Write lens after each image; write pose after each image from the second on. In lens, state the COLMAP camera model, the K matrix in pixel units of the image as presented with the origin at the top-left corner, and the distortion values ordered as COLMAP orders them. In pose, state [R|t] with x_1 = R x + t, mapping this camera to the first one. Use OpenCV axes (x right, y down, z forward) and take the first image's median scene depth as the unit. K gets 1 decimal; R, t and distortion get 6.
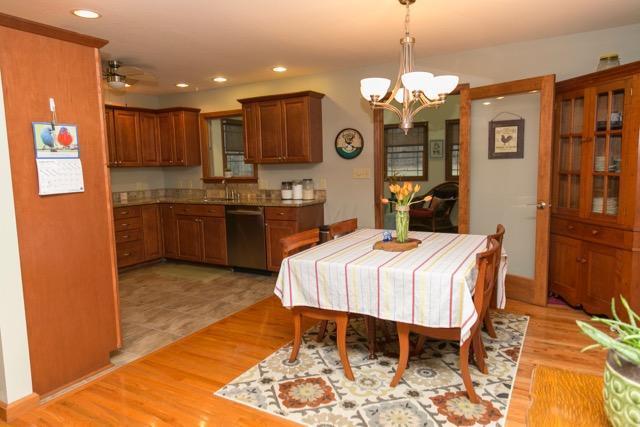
lens RADIAL K [[428.1, 0, 321.7], [0, 428.1, 213.1], [0, 0, 1]] dist [0.015212, -0.007601]
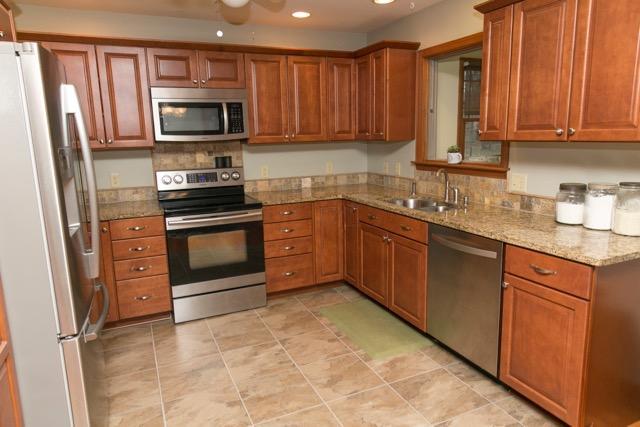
lens RADIAL K [[428.1, 0, 319.0], [0, 428.1, 212.1], [0, 0, 1]] dist [0.015212, -0.007601]
pose [[0.810081, 0.111488, -0.575621, -0.032878], [-0.062068, 0.992545, 0.104890, -0.069035], [0.583023, -0.049242, 0.810962, 0.452345]]
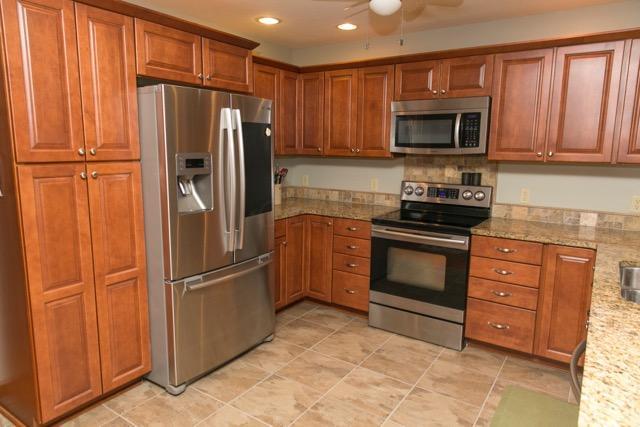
lens RADIAL K [[428.1, 0, 315.2], [0, 428.1, 213.8], [0, 0, 1]] dist [0.015212, -0.007601]
pose [[-0.084609, 0.190195, -0.978094, 0.063526], [-0.118242, 0.972761, 0.199386, -0.112667], [0.989374, 0.132522, -0.059815, 0.735920]]
